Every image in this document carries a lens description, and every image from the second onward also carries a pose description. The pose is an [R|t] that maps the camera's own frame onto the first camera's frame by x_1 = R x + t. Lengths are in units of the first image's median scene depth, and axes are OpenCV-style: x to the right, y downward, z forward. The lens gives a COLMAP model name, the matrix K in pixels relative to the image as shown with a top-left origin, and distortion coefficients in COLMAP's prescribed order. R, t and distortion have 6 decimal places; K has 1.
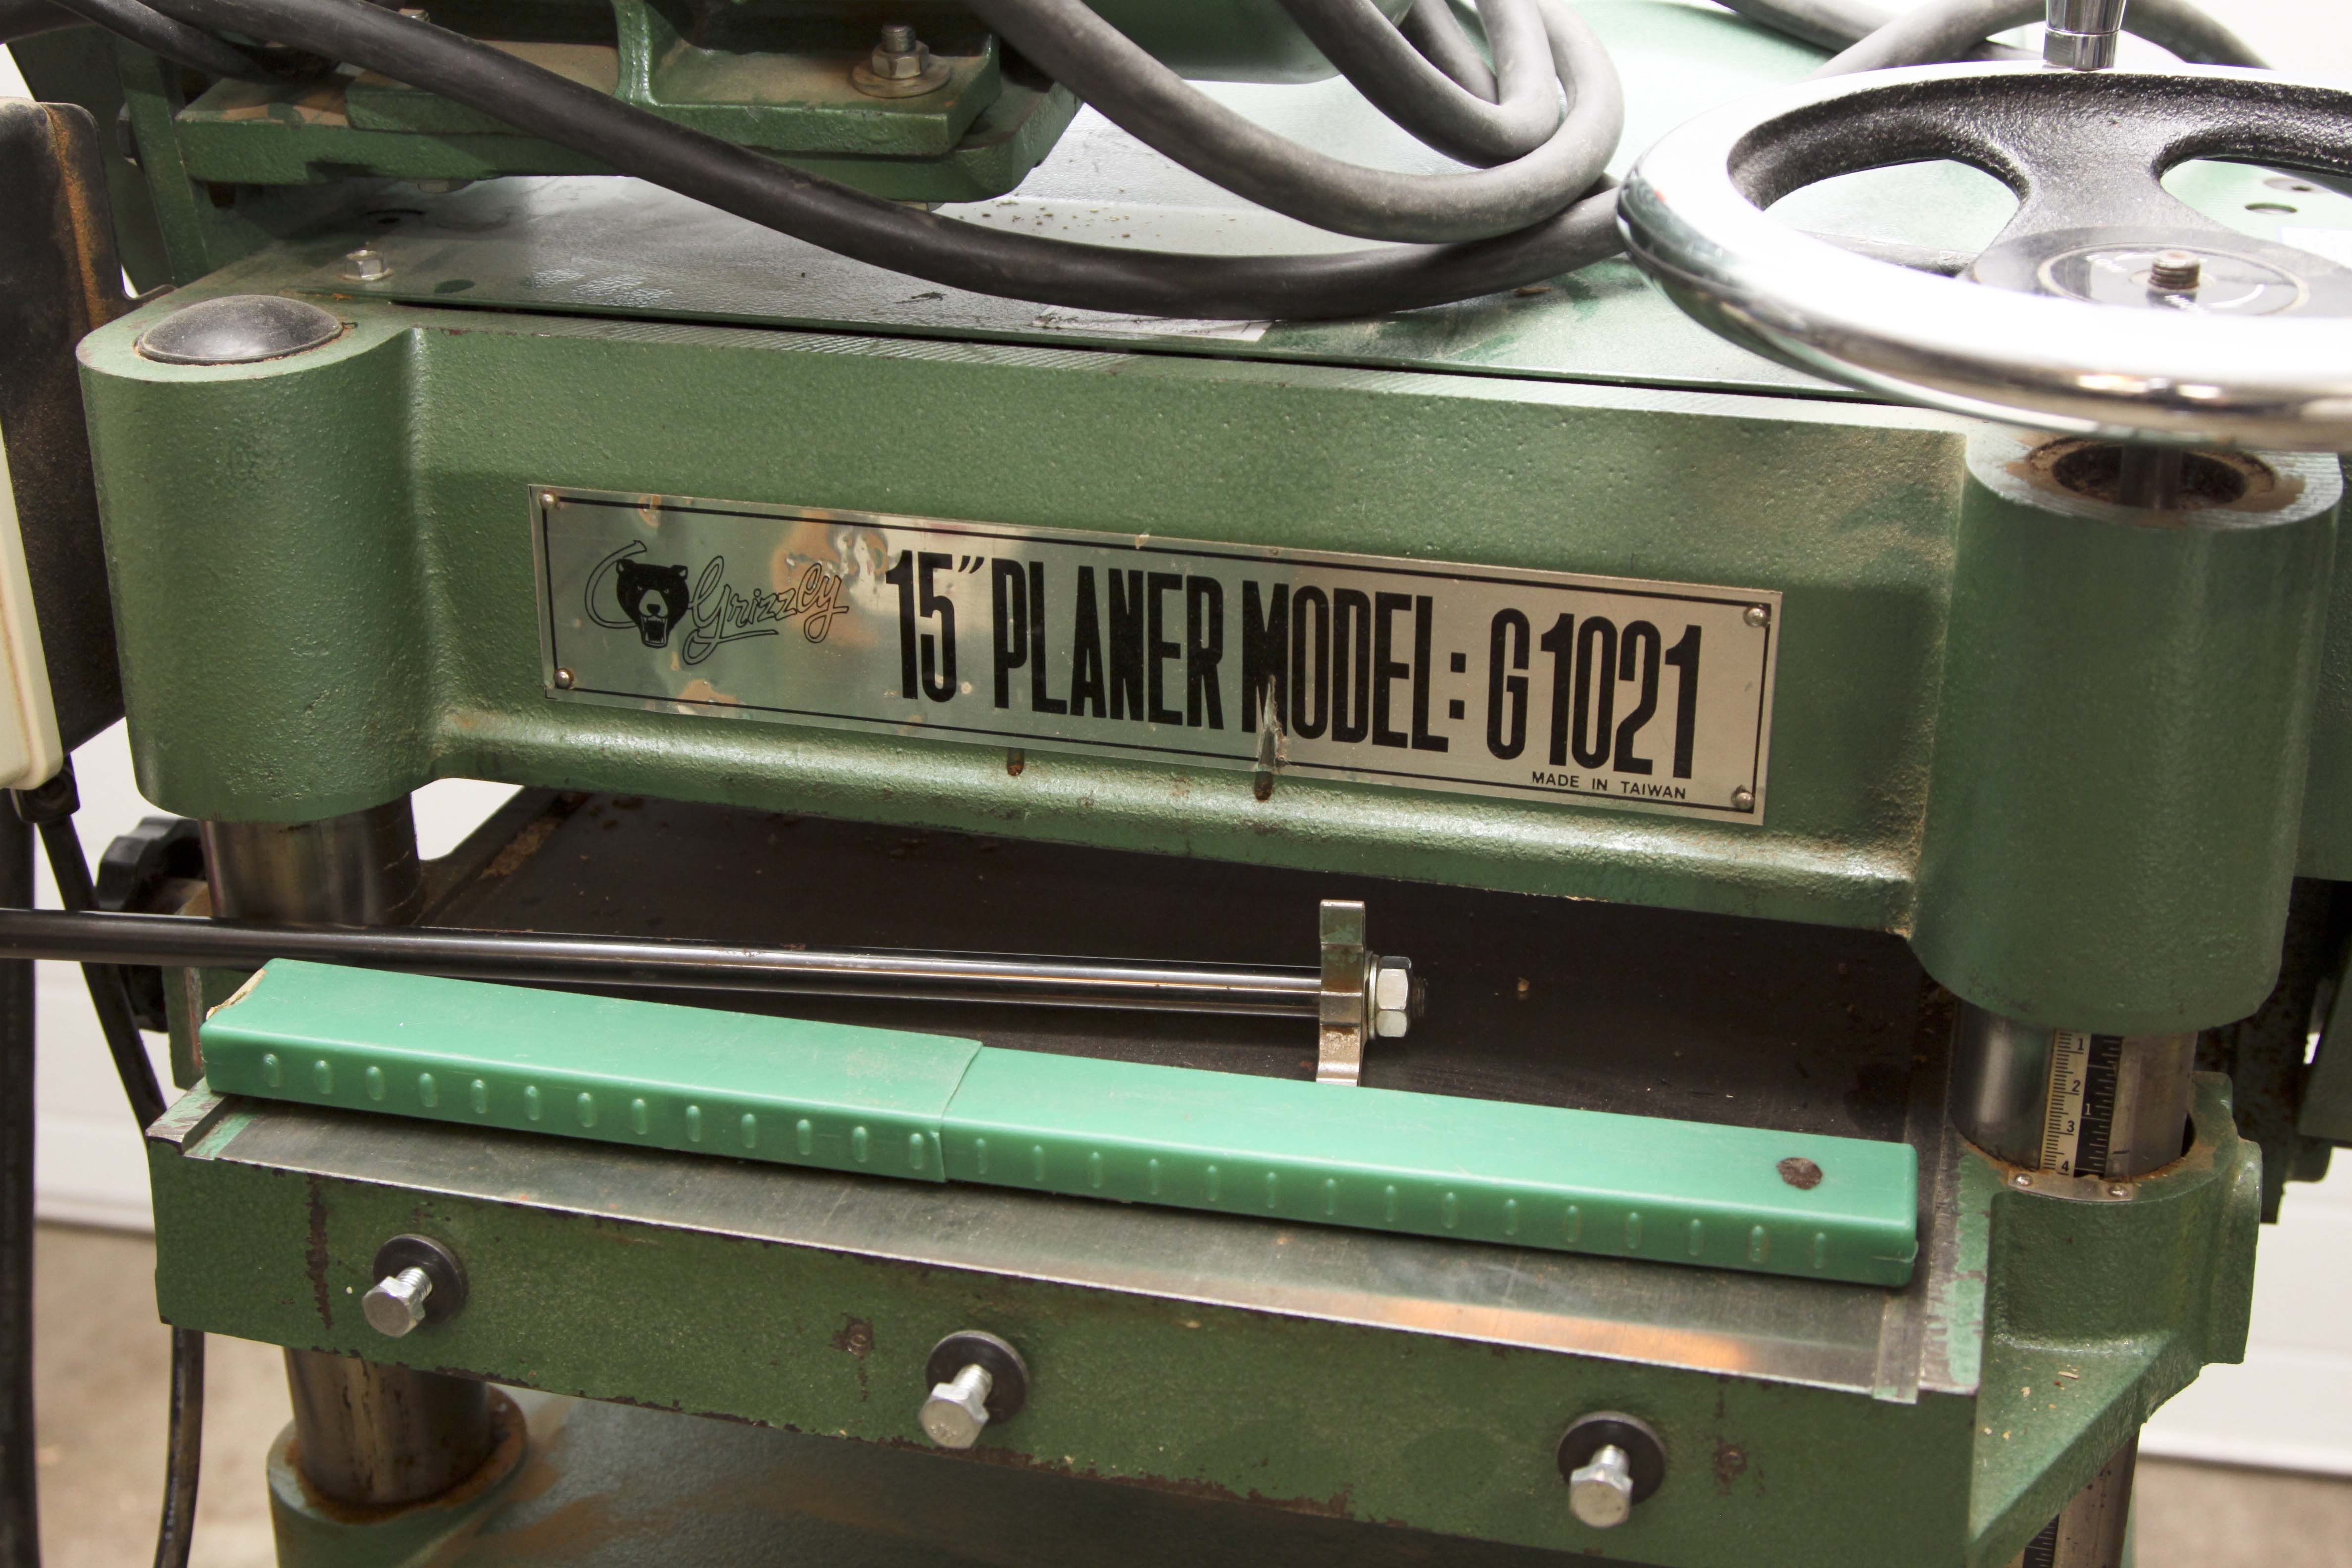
lens RADIAL K [[3334.6, 0, 1175.5], [0, 3334.6, 786.5], [0, 0, 1]] dist [-0.134221, 0.000000]
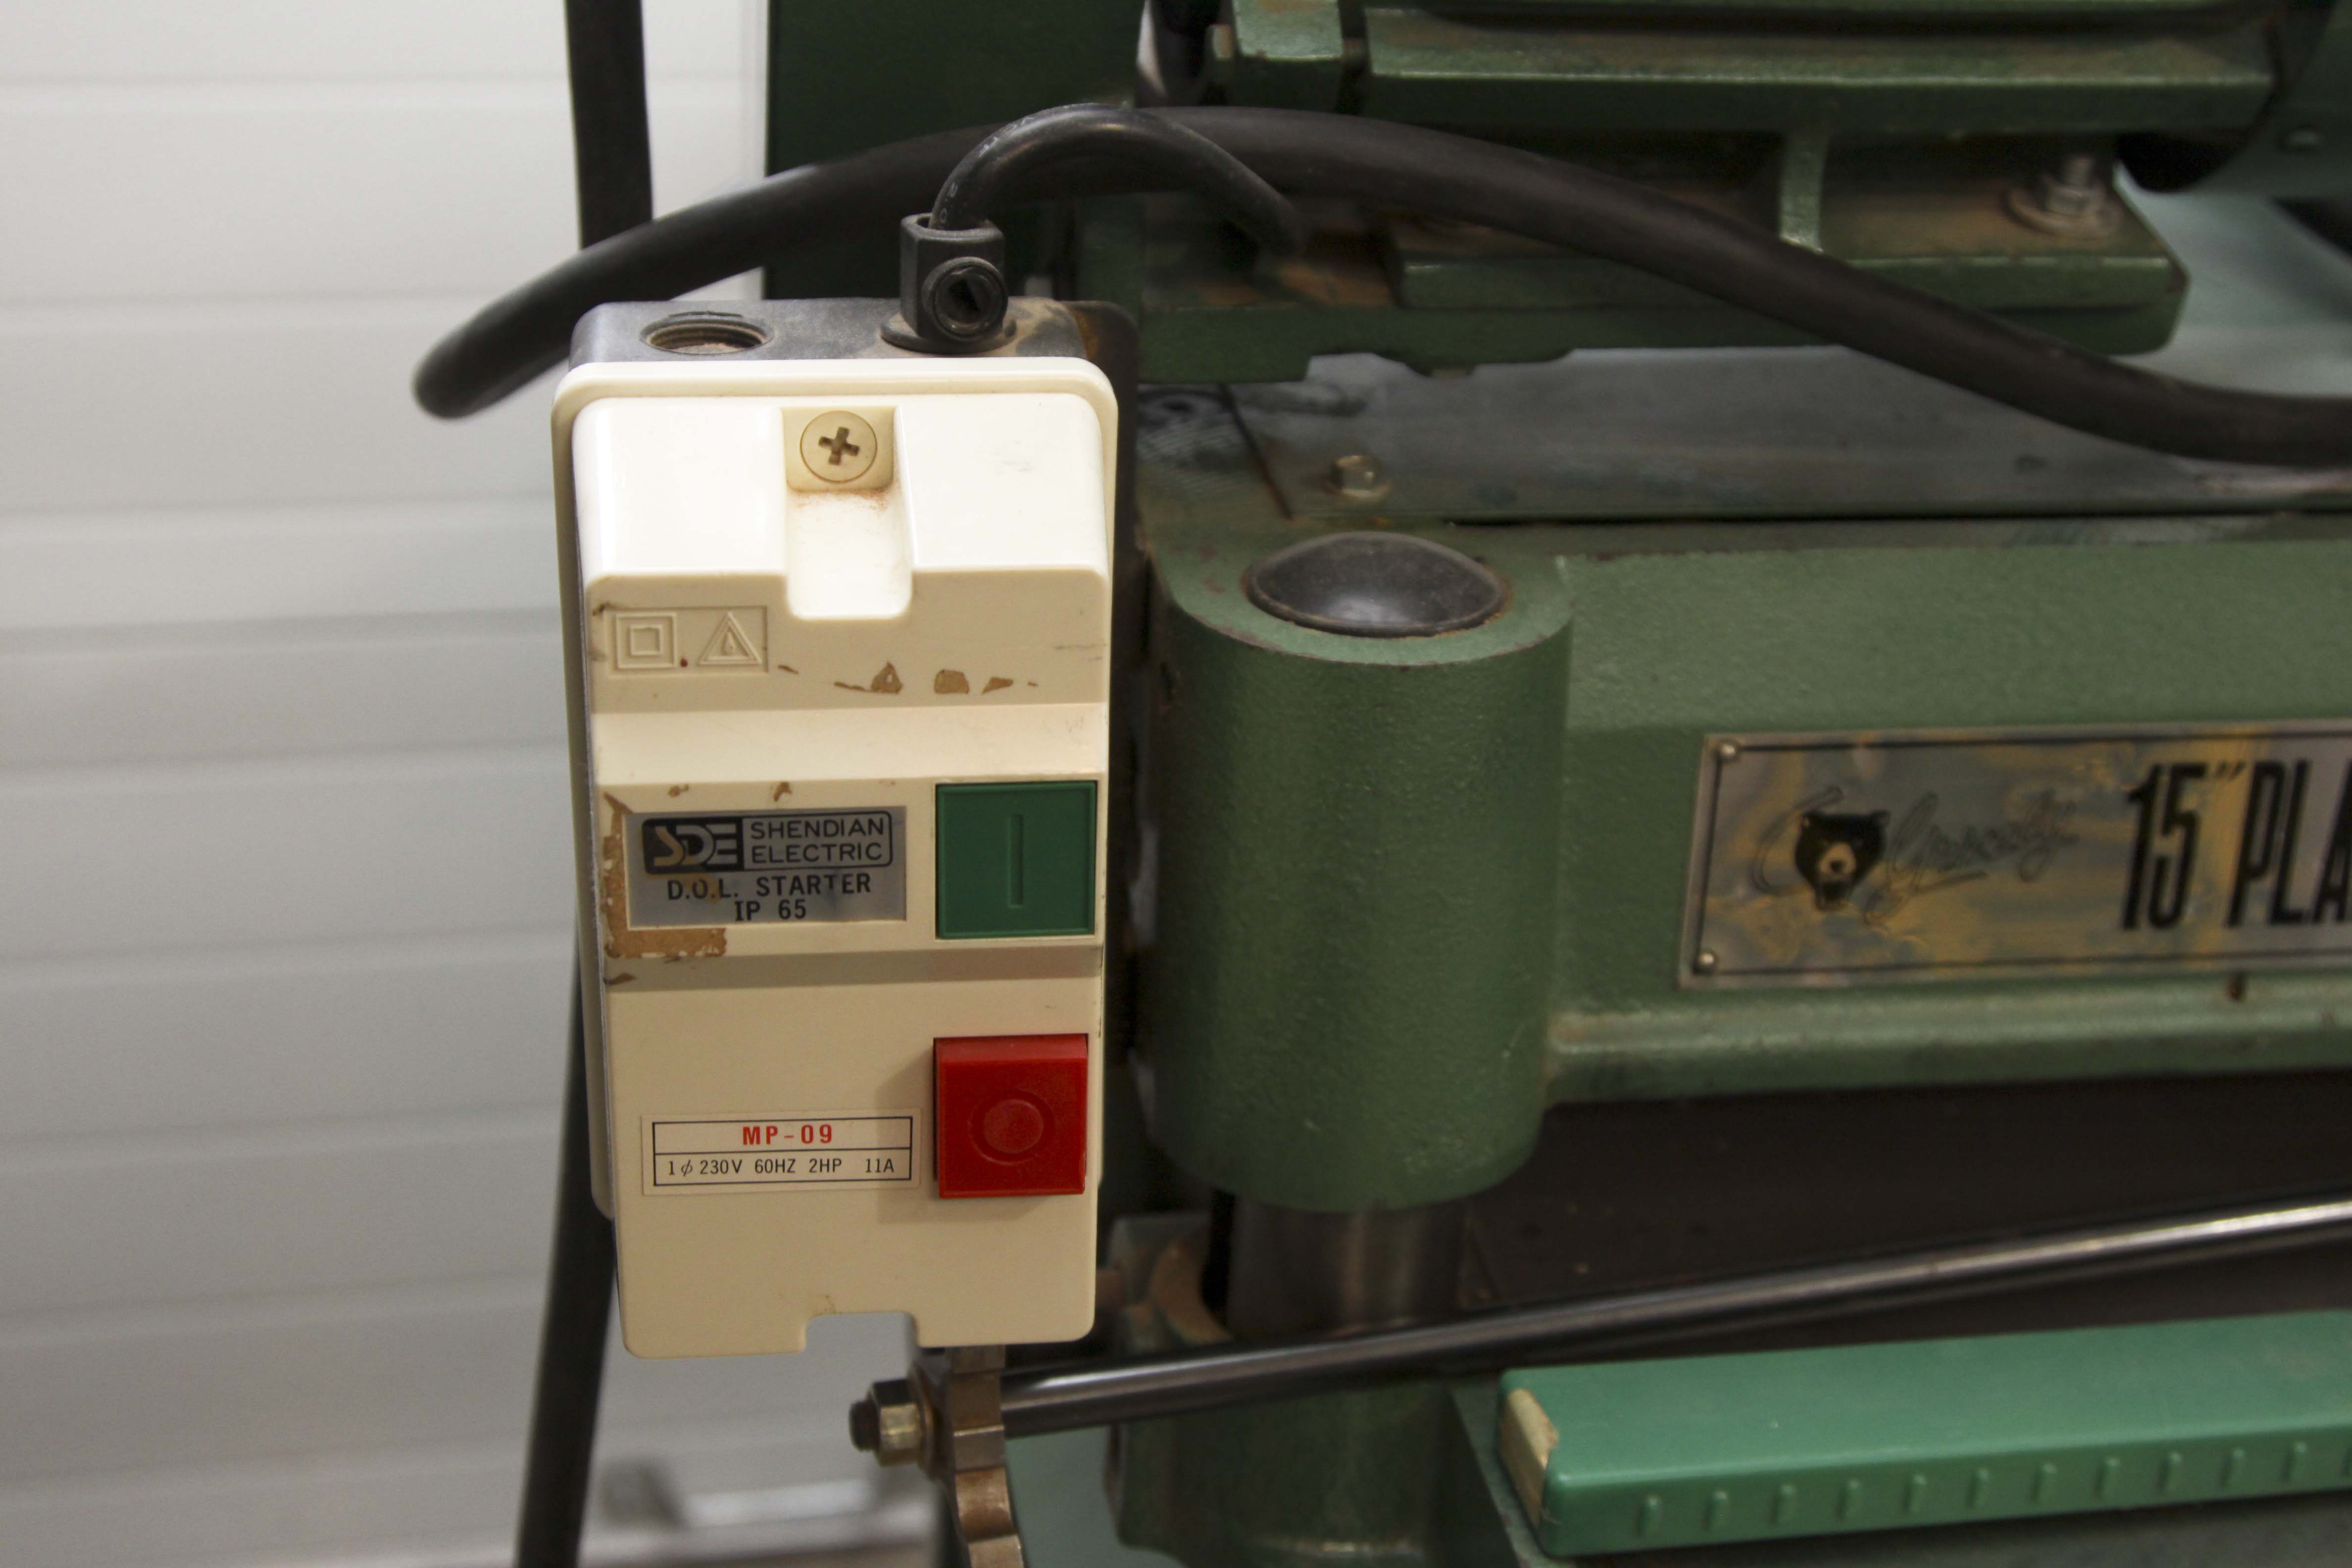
lens RADIAL K [[3334.6, 0, 1176.1], [0, 3334.6, 782.1], [0, 0, 1]] dist [-0.134221, 0.000000]
pose [[0.927216, -0.124064, 0.353382, -0.610533], [0.123212, 0.992065, 0.025004, -0.117130], [-0.353680, 0.020356, 0.935145, 0.284213]]
